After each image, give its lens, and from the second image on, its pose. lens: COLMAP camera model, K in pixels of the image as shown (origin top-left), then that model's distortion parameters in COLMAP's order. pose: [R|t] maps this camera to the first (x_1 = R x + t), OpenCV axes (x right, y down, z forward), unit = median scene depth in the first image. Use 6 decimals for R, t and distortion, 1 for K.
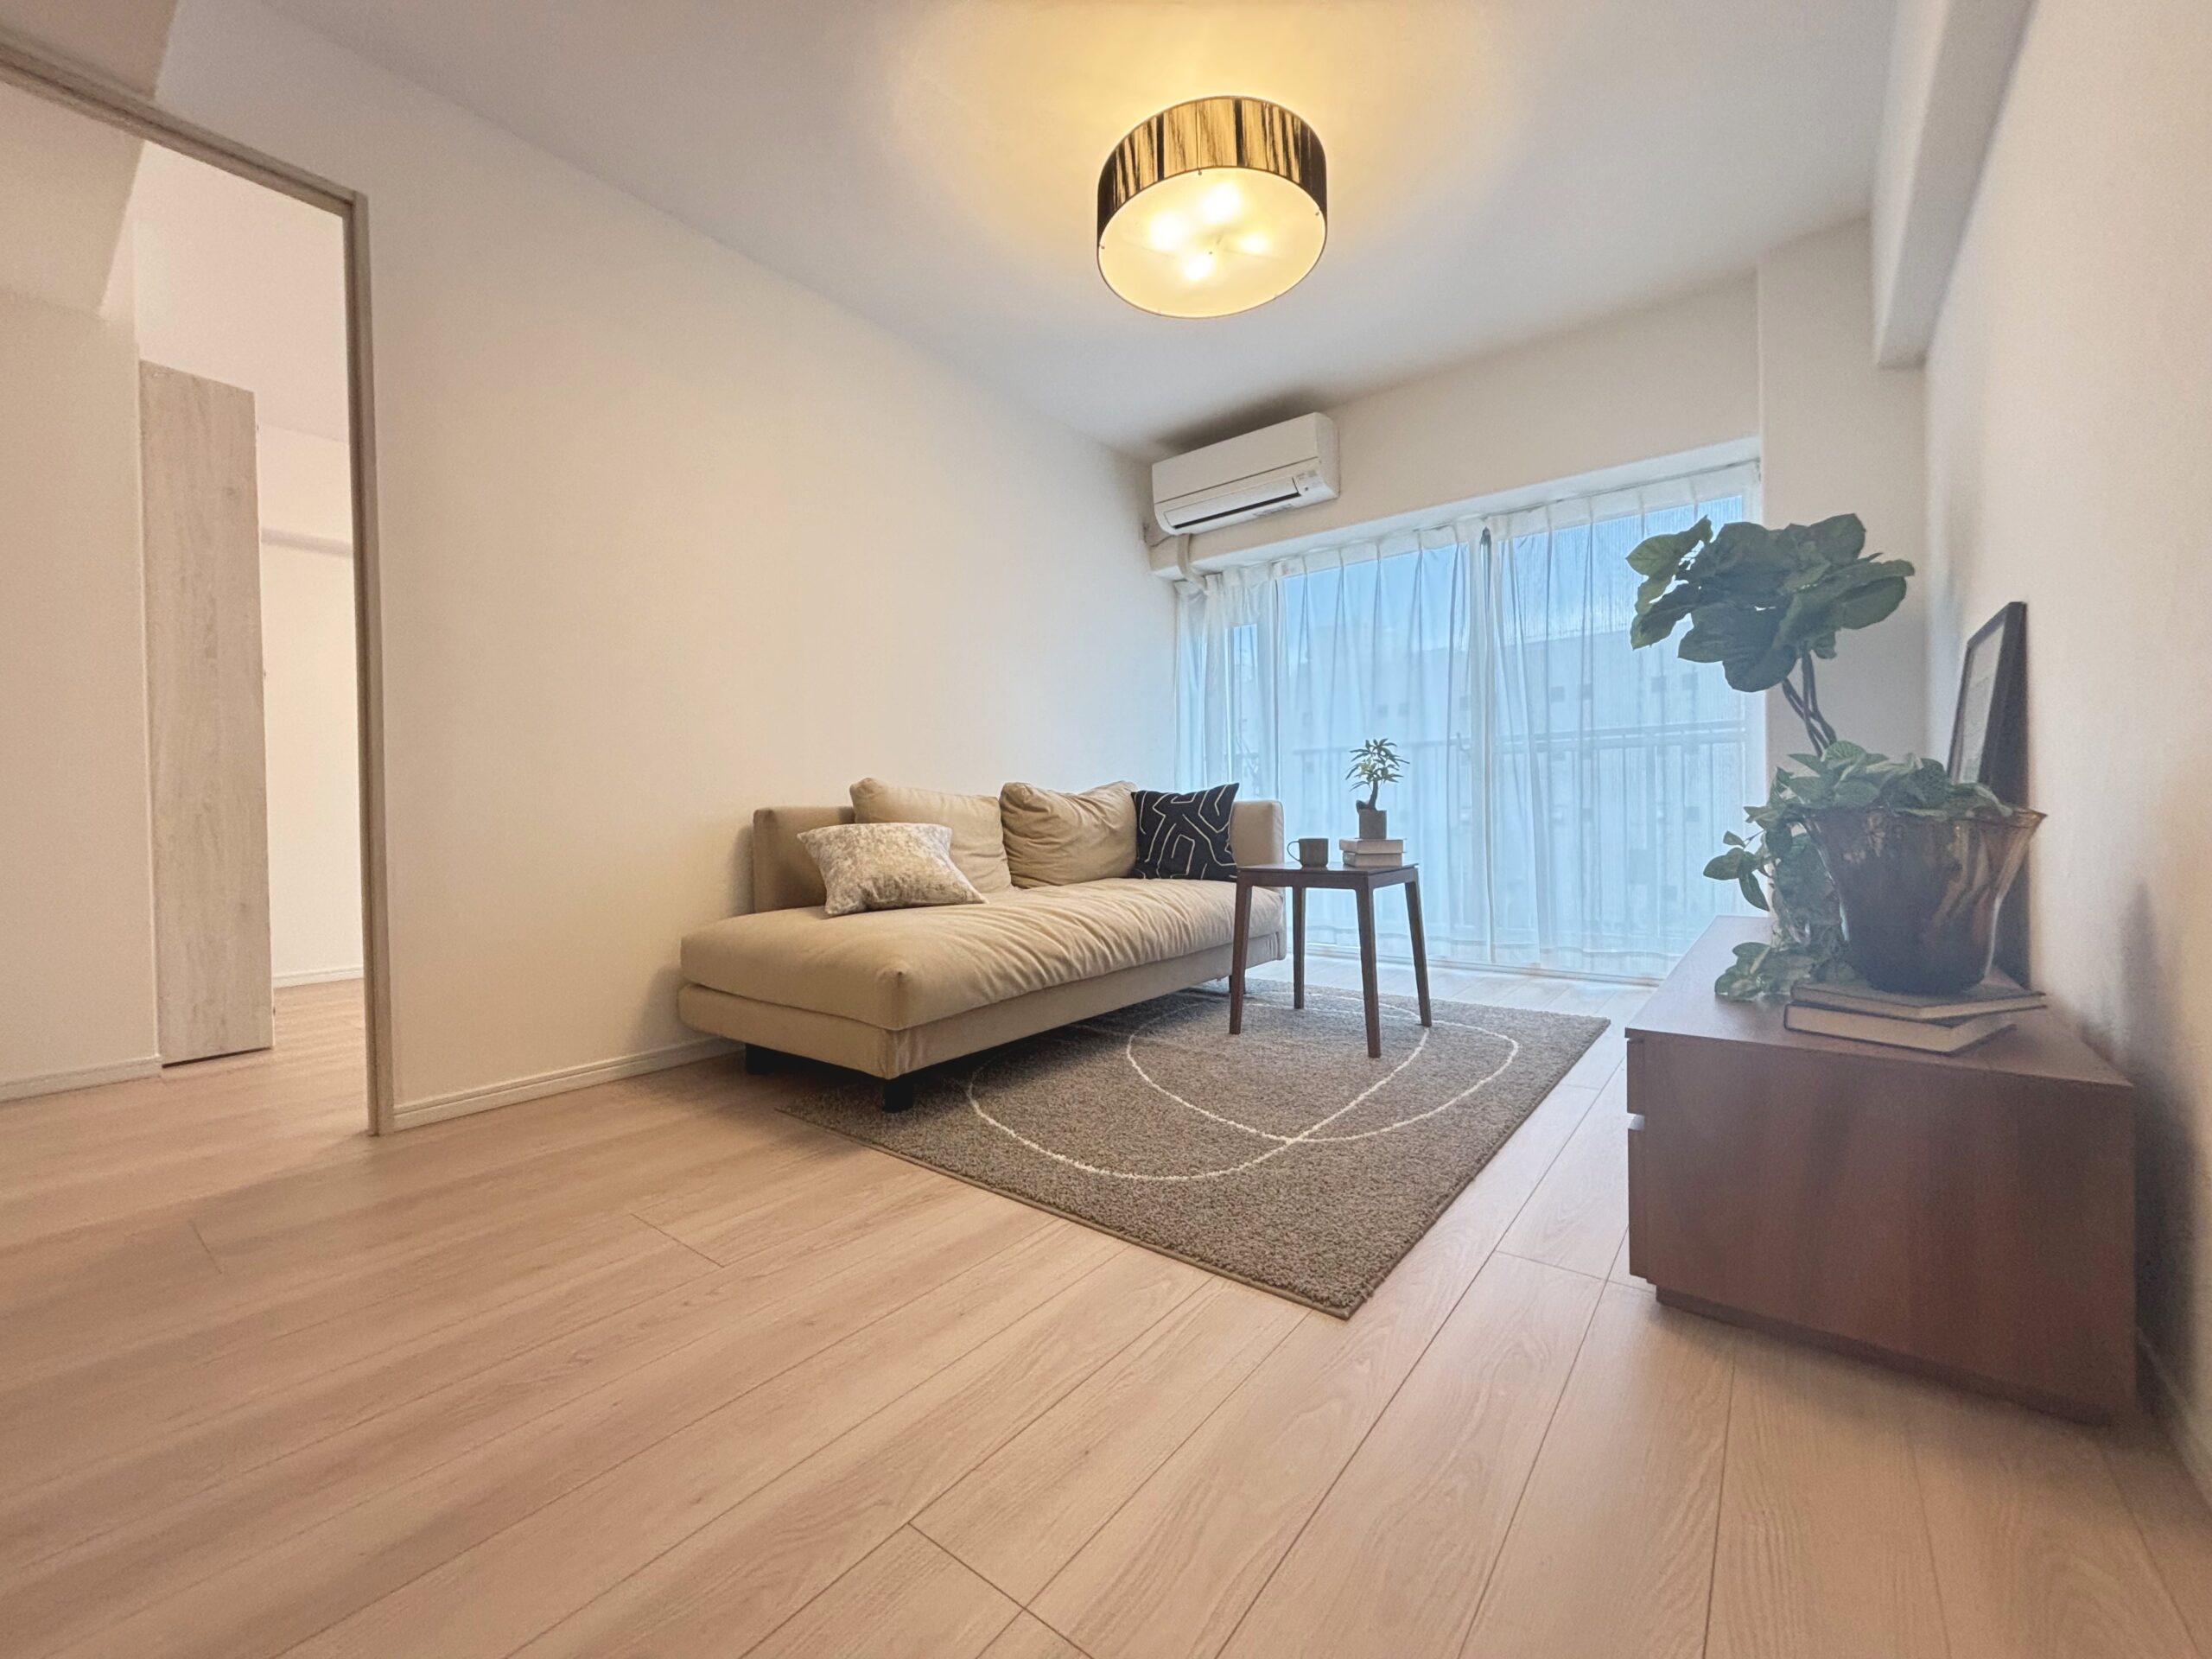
lens RADIAL K [[886.1, 0, 1101.1], [0, 886.1, 829.9], [0, 0, 1]] dist [0.002390, 0.001044]
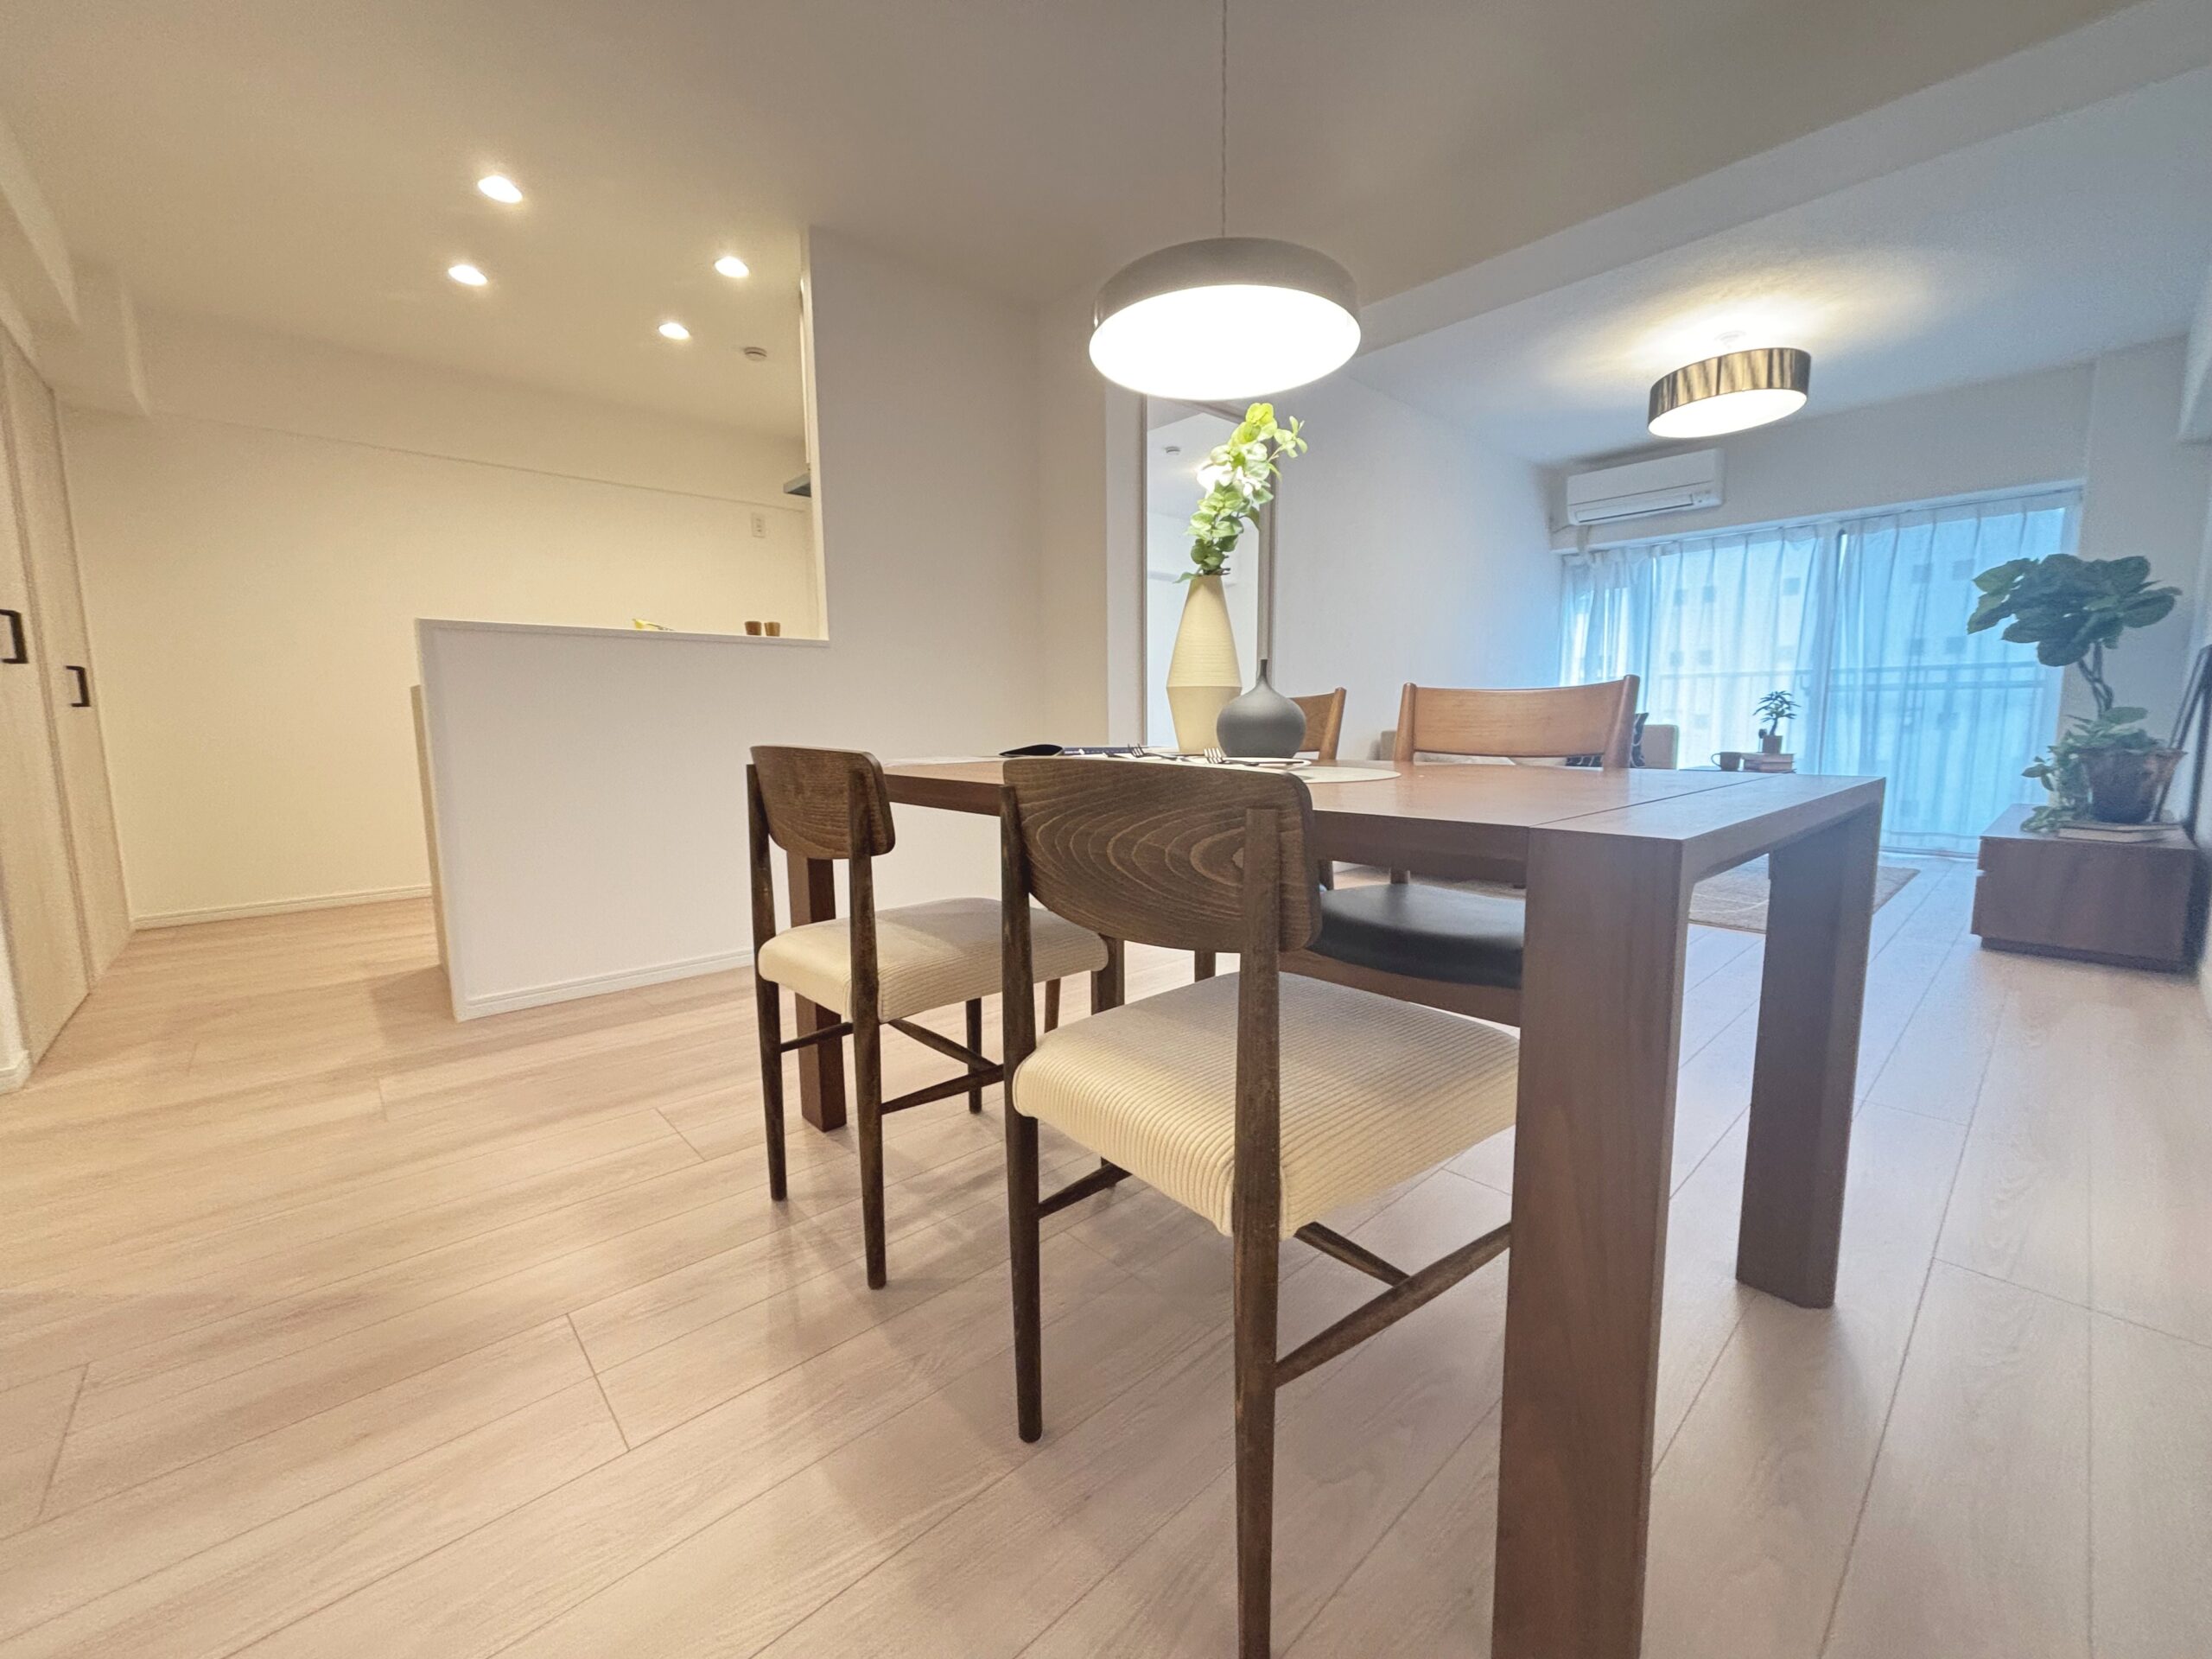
lens RADIAL K [[886.1, 0, 1112.3], [0, 886.1, 824.2], [0, 0, 1]] dist [0.002390, 0.001044]
pose [[0.986670, 0.032743, -0.159409, -0.701033], [-0.015679, 0.994119, 0.107151, -0.018179], [0.161980, -0.103223, 0.981380, -0.908729]]
